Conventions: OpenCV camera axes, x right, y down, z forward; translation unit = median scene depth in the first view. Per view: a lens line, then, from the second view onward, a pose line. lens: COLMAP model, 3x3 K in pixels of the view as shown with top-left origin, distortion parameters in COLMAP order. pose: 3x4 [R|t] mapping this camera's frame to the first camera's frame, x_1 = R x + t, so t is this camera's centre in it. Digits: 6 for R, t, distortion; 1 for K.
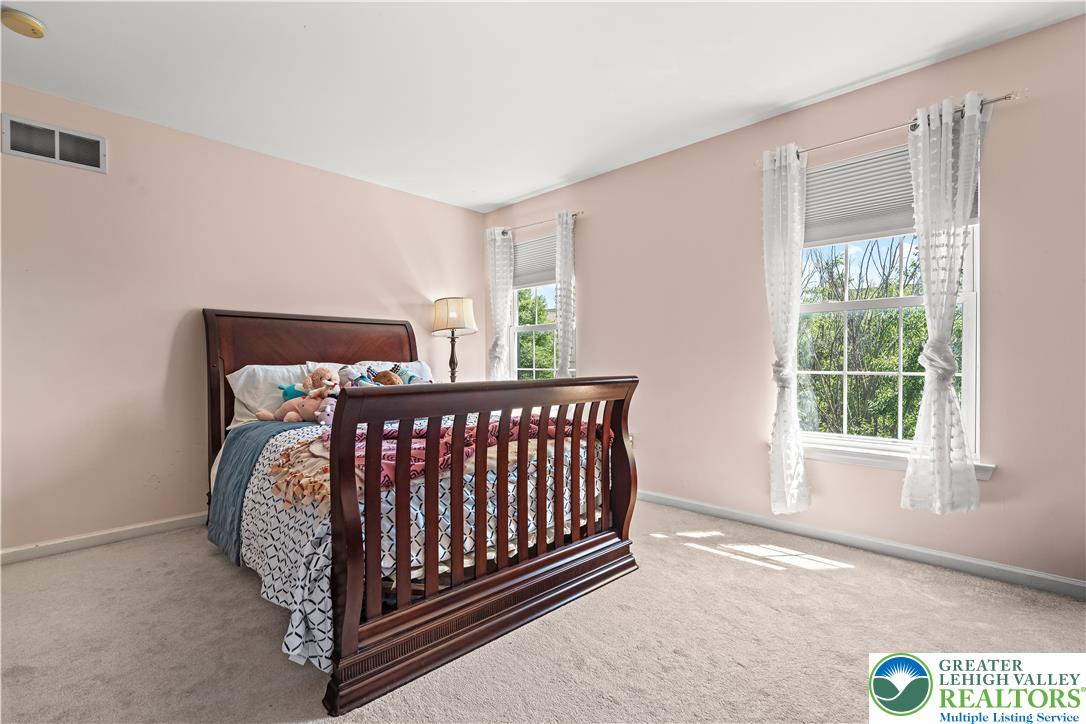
lens RADIAL K [[493.0, 0, 538.5], [0, 493.0, 364.1], [0, 0, 1]] dist [-0.011249, 0.003865]
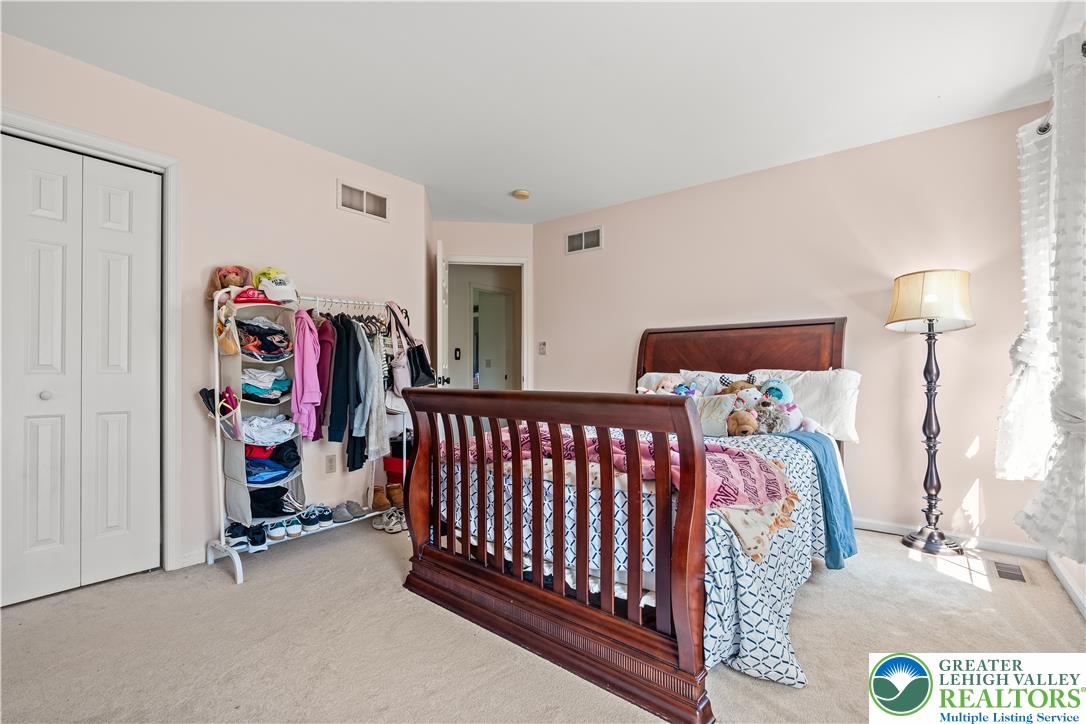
lens RADIAL K [[493.0, 0, 538.8], [0, 493.0, 364.4], [0, 0, 1]] dist [-0.011249, 0.003865]
pose [[0.087969, -0.008010, -0.996091, 0.587415], [-0.002940, 0.999961, -0.008301, -0.008323], [0.996119, 0.003658, 0.087942, 0.593019]]
